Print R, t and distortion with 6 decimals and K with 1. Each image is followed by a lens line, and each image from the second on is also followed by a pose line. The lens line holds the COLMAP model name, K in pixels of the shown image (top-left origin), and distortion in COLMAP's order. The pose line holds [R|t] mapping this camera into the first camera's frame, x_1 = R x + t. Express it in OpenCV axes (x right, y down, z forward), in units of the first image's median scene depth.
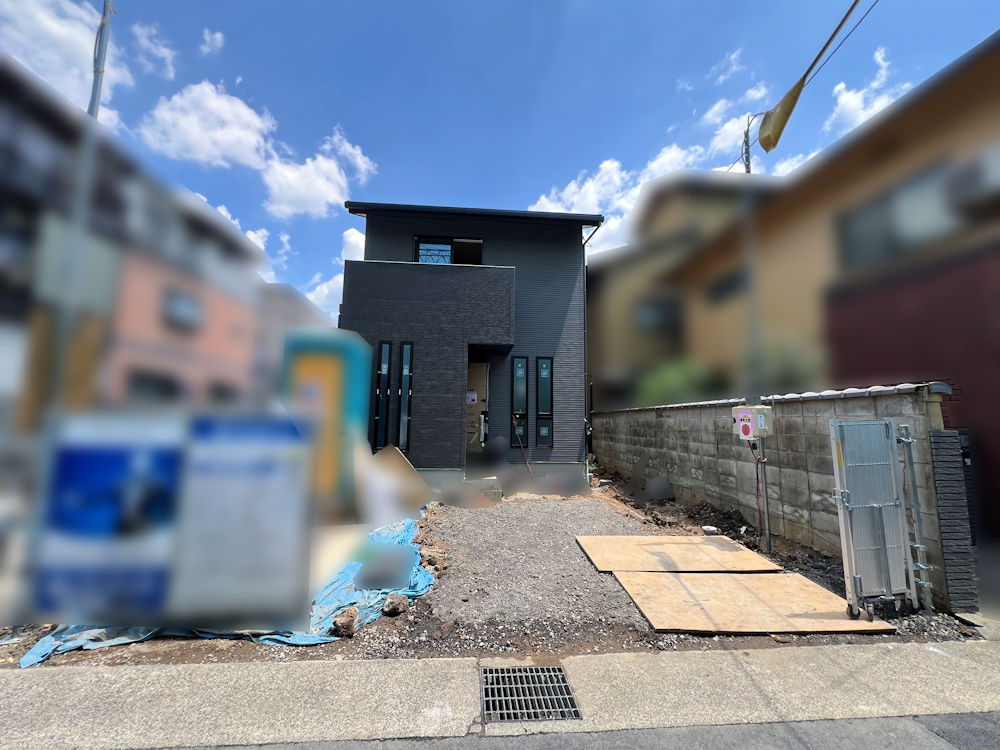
lens RADIAL K [[396.4, 0, 500.0], [0, 396.4, 375.0], [0, 0, 1]] dist [-0.001451, -0.000343]
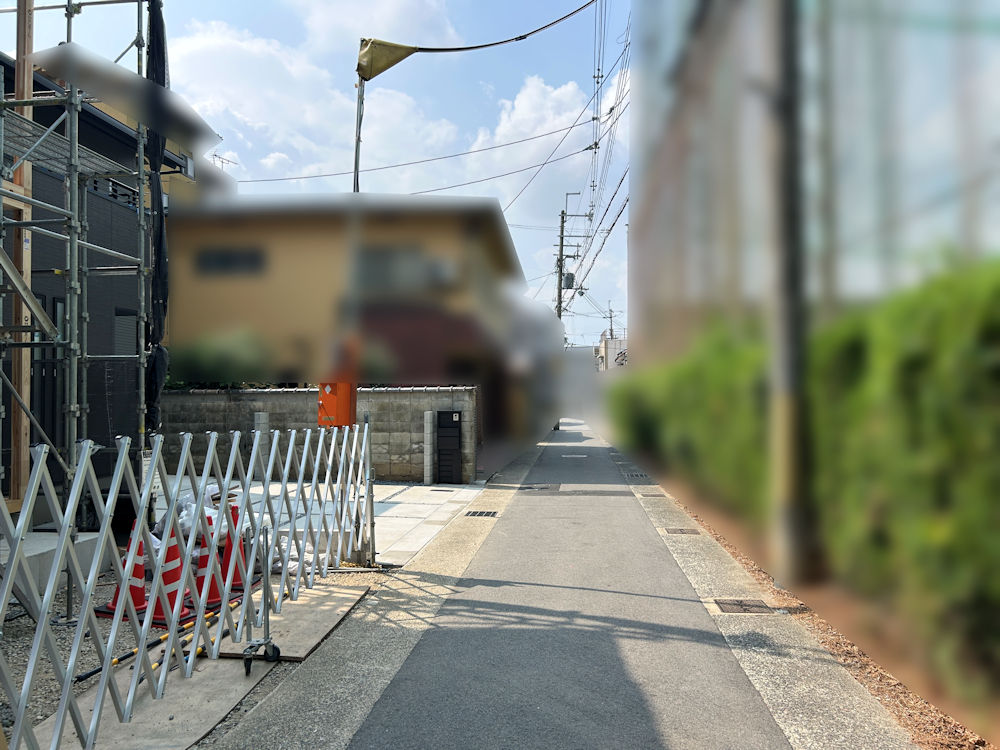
lens RADIAL K [[757.8, 0, 500.0], [0, 757.8, 375.0], [0, 0, 1]] dist [0.065181, -0.046552]
pose [[0.183068, 0.010159, 0.983048, -2.407611], [-0.104365, 0.994497, 0.009158, -0.077804], [-0.977545, -0.104273, 0.183121, 0.032543]]
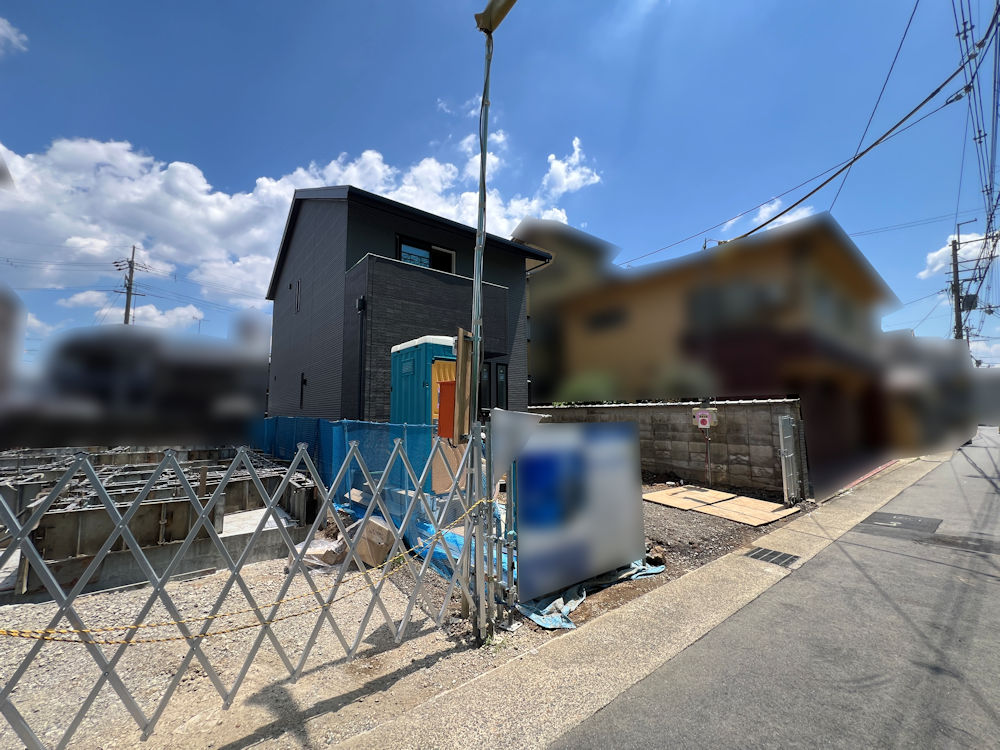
lens RADIAL K [[396.4, 0, 500.0], [0, 396.4, 375.0], [0, 0, 1]] dist [-0.001451, -0.000343]
pose [[0.836050, 0.036986, 0.547406, -1.110208], [-0.046103, 0.998932, 0.002919, -0.030933], [-0.546713, -0.027677, 0.836862, 0.048265]]
